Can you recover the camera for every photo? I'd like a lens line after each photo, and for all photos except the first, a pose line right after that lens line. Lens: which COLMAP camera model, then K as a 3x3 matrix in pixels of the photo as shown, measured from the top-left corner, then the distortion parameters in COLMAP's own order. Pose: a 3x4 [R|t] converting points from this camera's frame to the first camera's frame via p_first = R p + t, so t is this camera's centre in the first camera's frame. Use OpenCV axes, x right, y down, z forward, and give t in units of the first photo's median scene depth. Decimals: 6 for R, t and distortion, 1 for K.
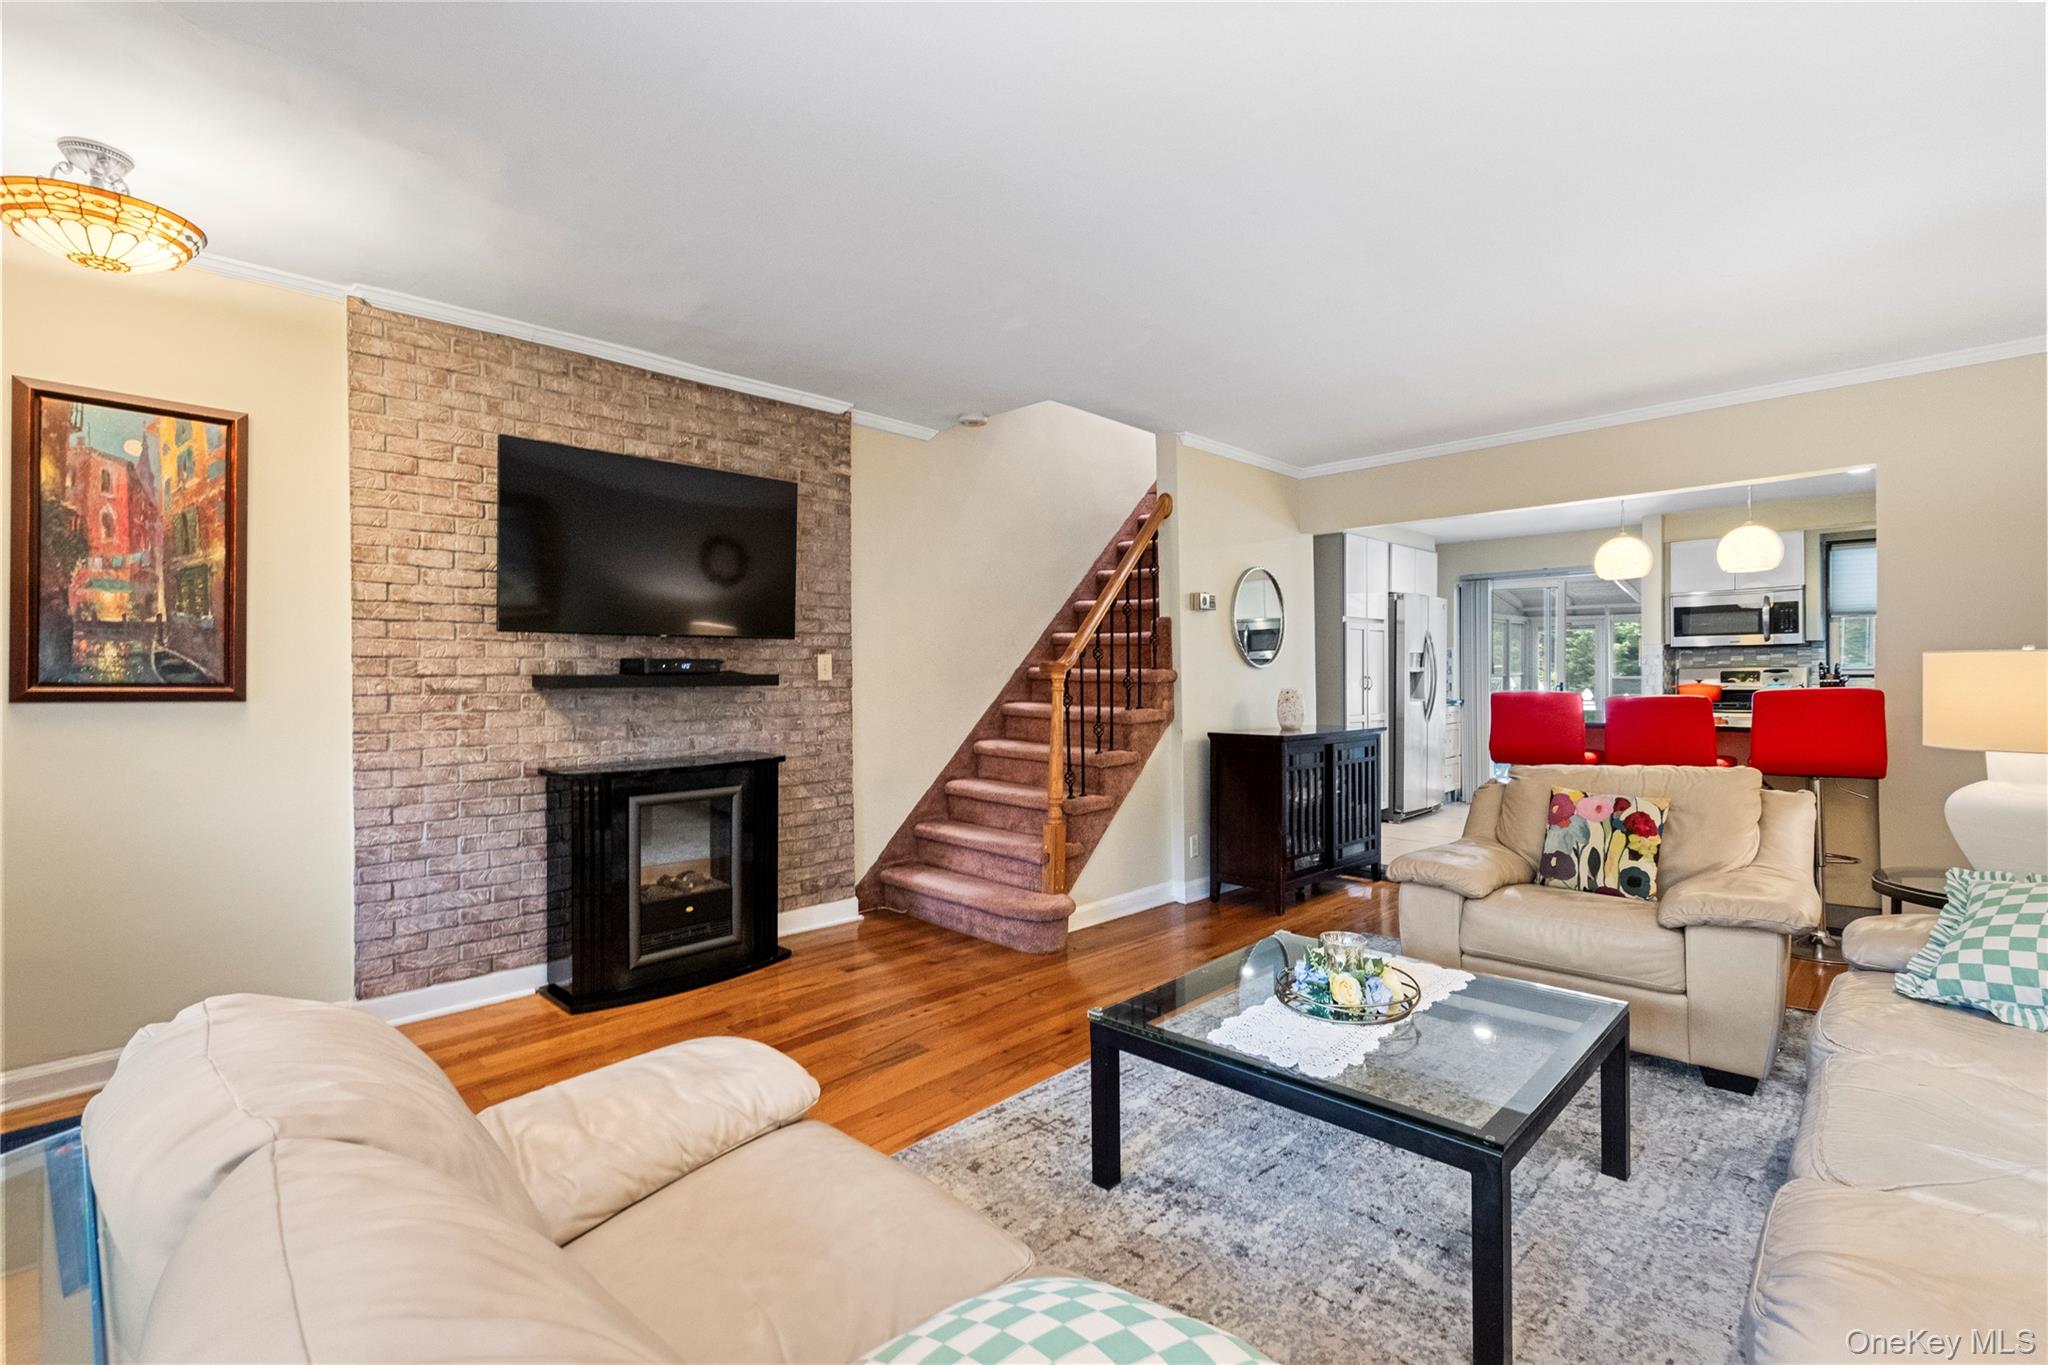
lens RADIAL K [[941.4, 0, 1014.4], [0, 941.4, 677.7], [0, 0, 1]] dist [-0.001591, -0.000162]
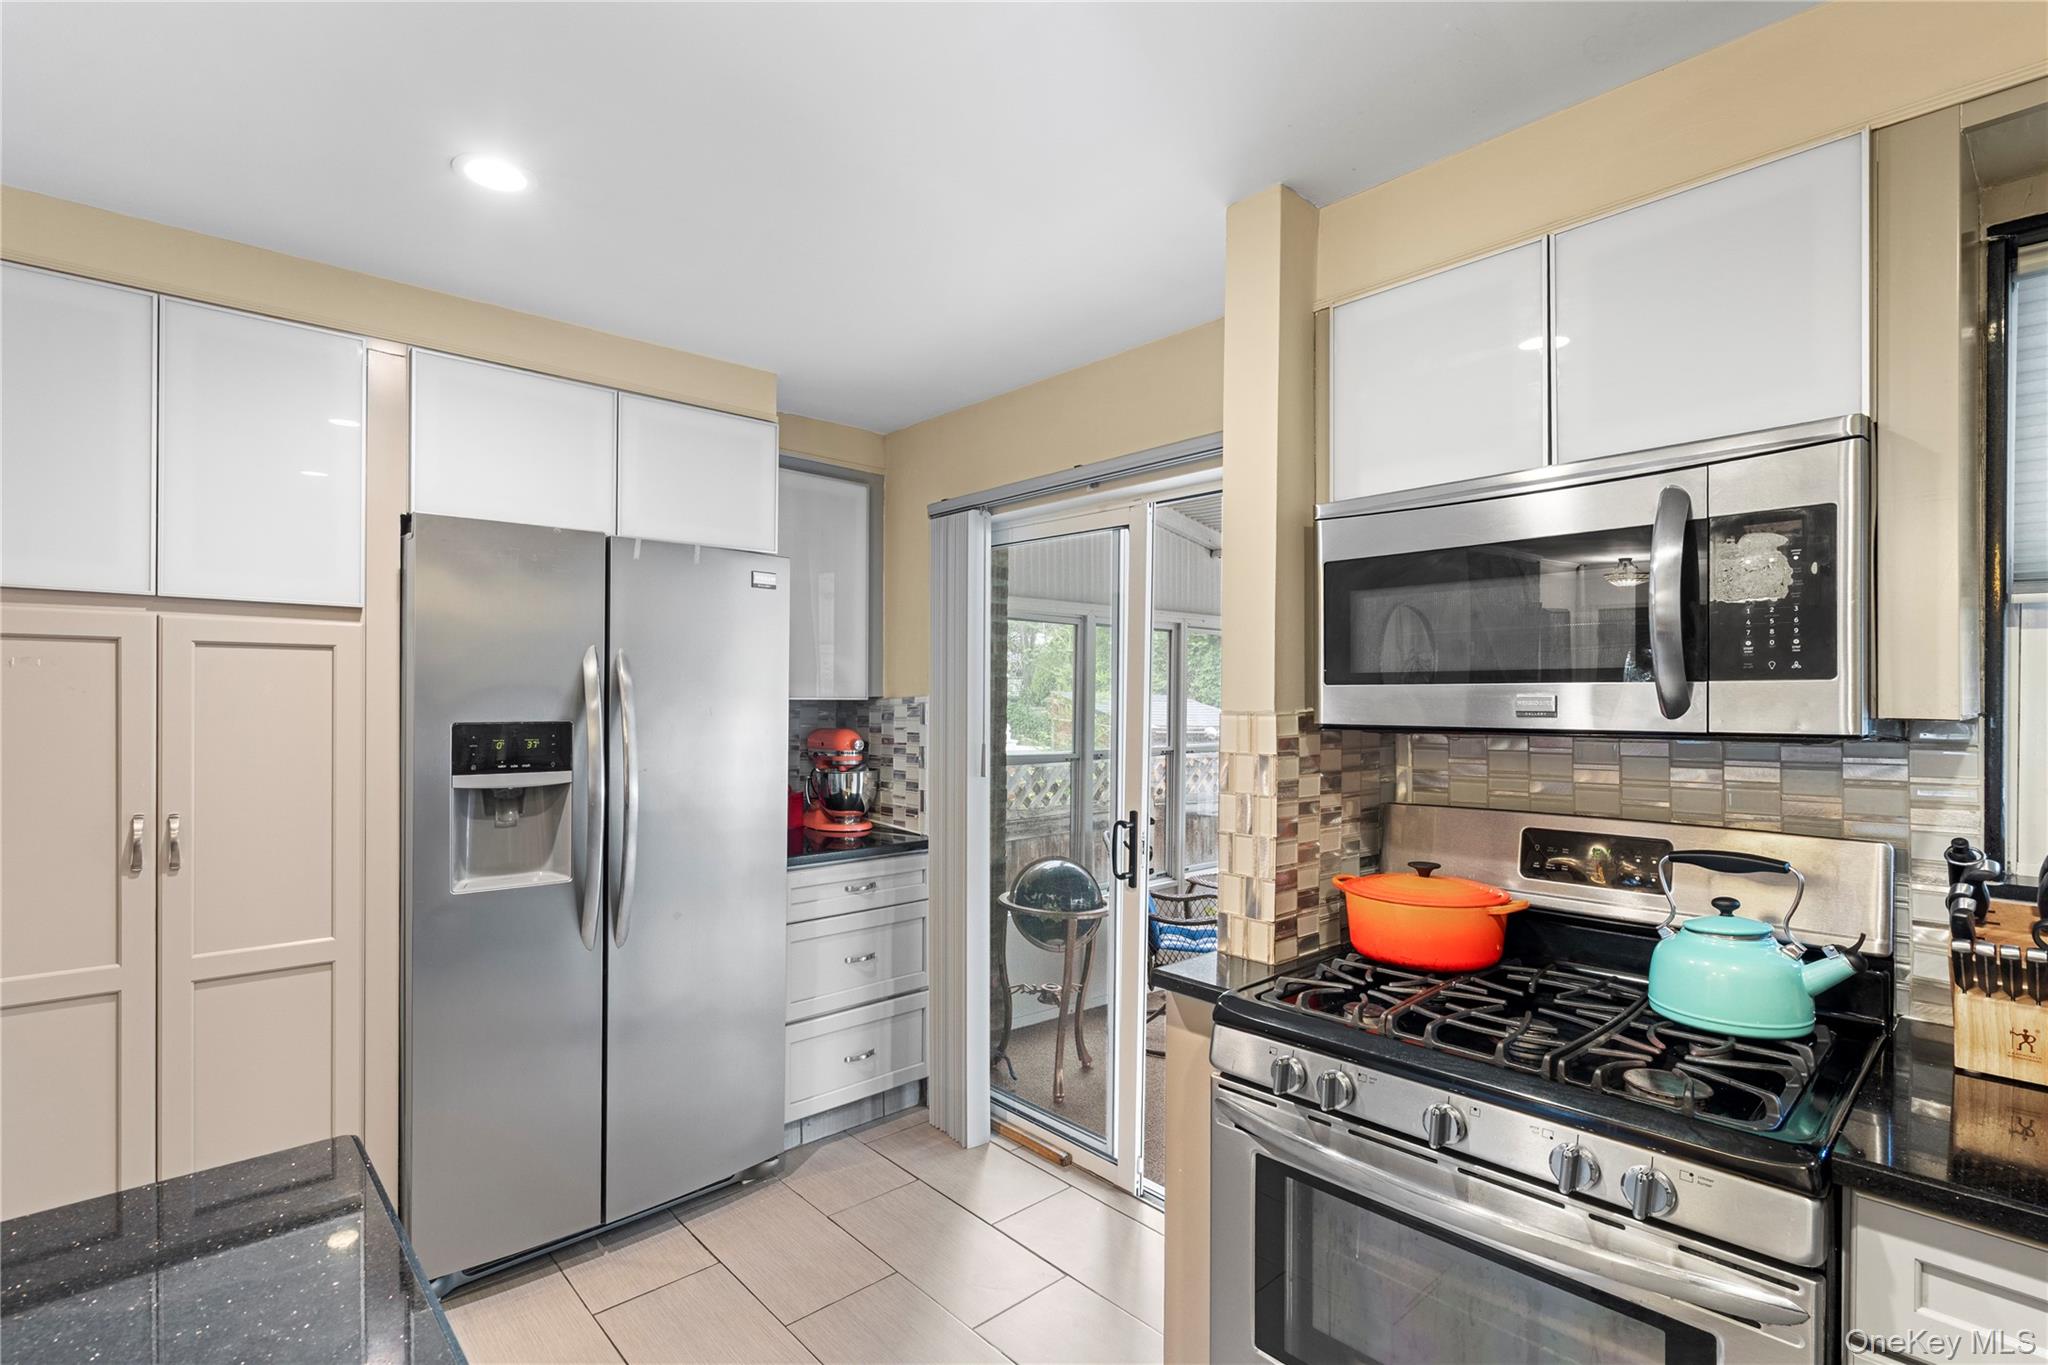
lens RADIAL K [[960.2, 0, 1064.9], [0, 960.2, 705.0], [0, 0, 1]] dist [-0.001055, -0.000163]
pose [[0.999450, 0.015542, -0.029288, 1.049610], [-0.015541, 0.999879, 0.000269, -0.061075], [0.029289, 0.000187, 0.999571, 1.230946]]
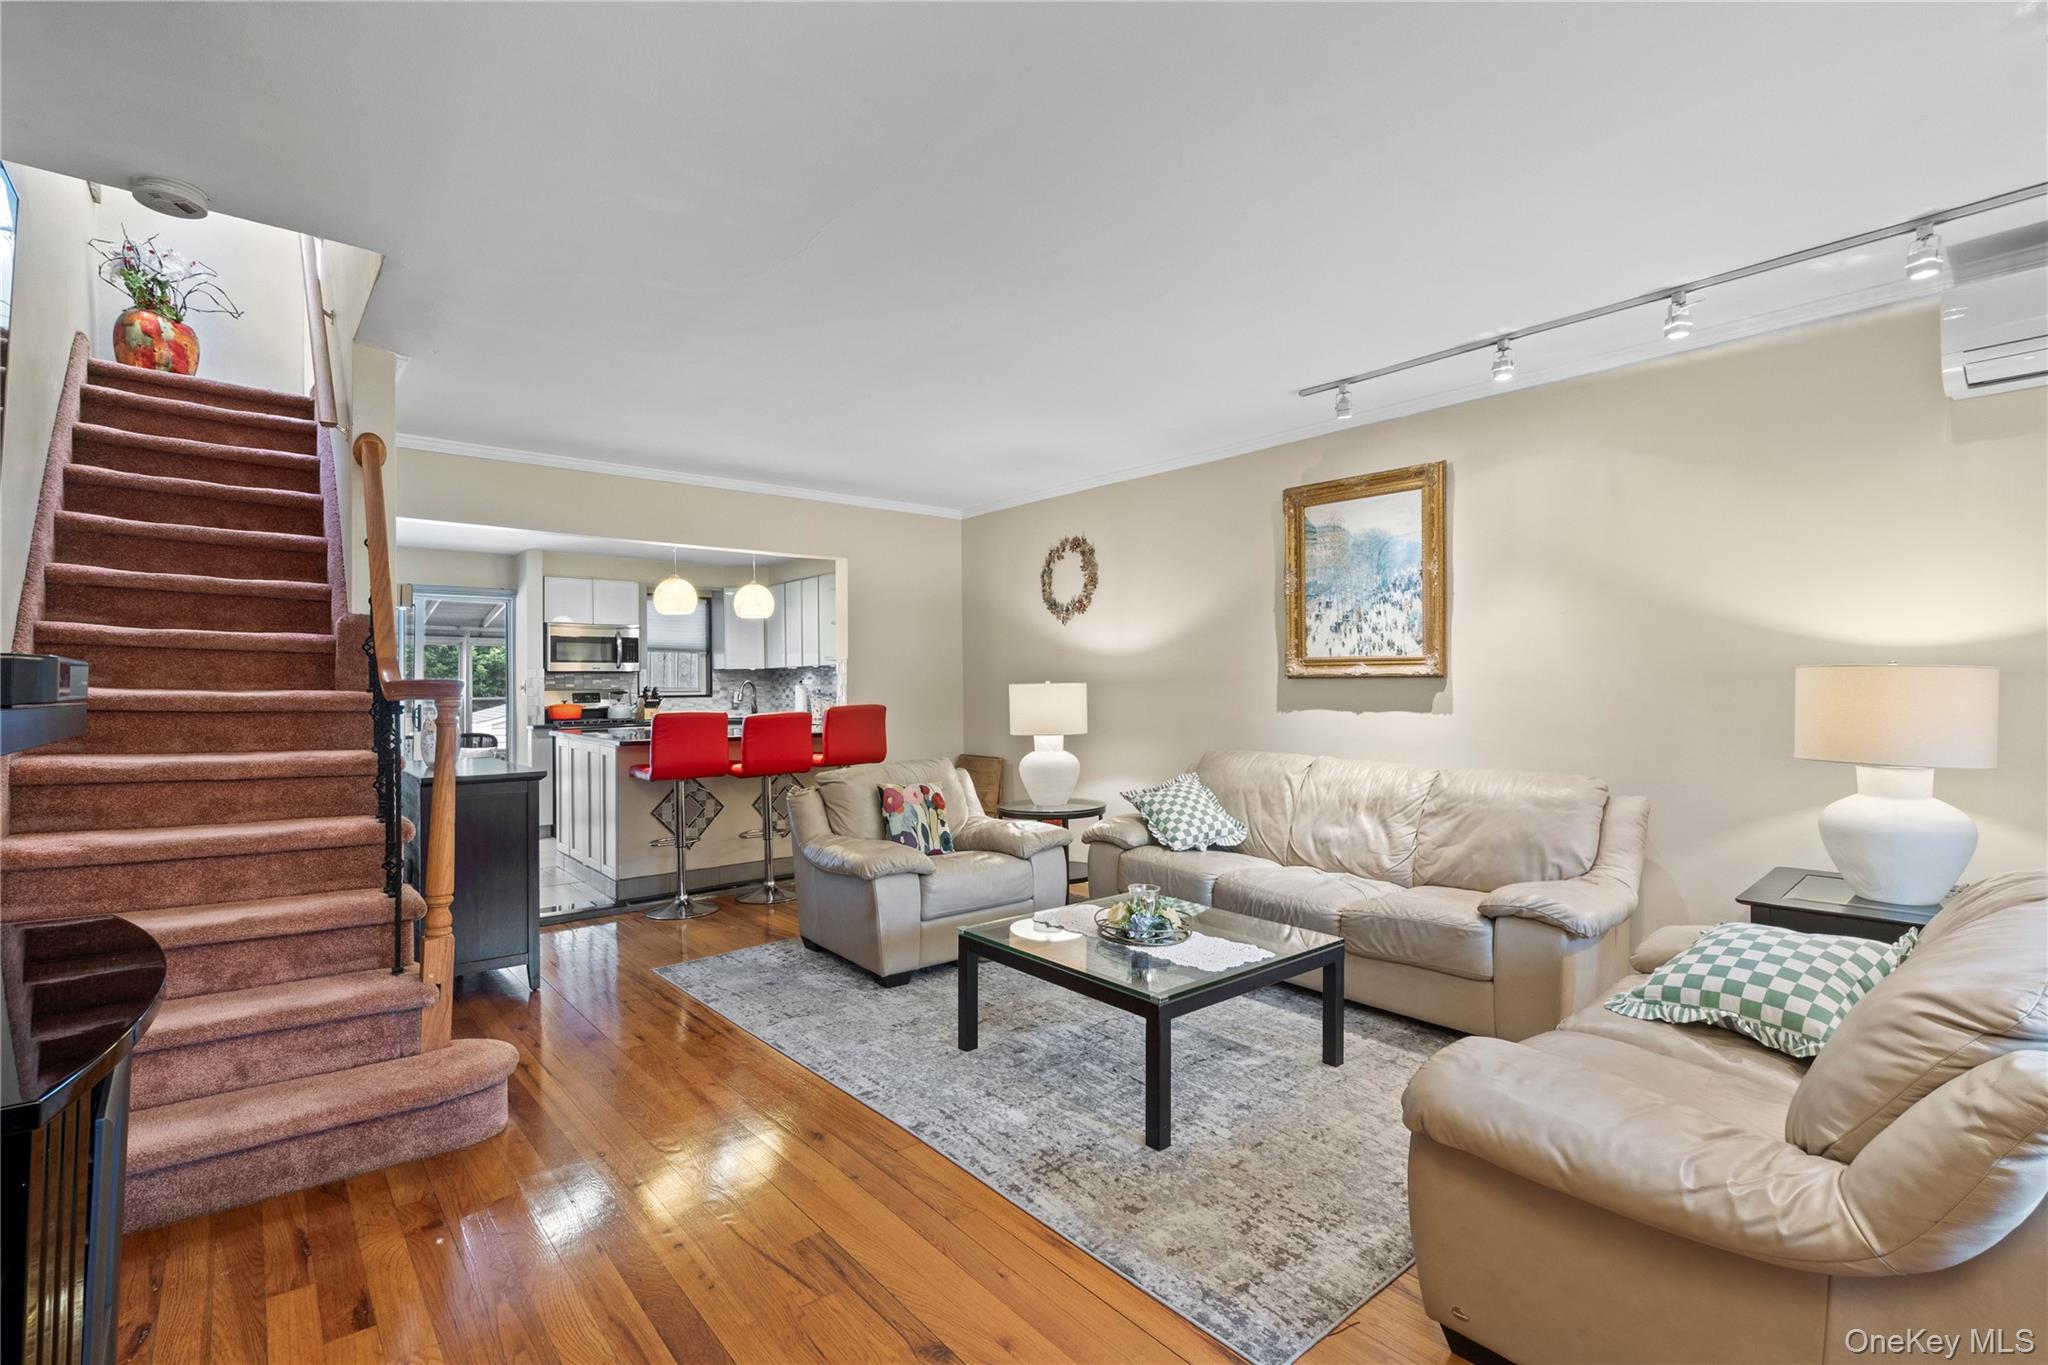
lens RADIAL K [[941.4, 0, 1014.4], [0, 941.4, 677.7], [0, 0, 1]] dist [-0.001591, -0.000162]
pose [[0.105258, 0.013655, 0.994351, -0.560605], [0.007953, 0.999862, -0.014573, -0.007171], [-0.994413, 0.009442, 0.105135, 0.555150]]
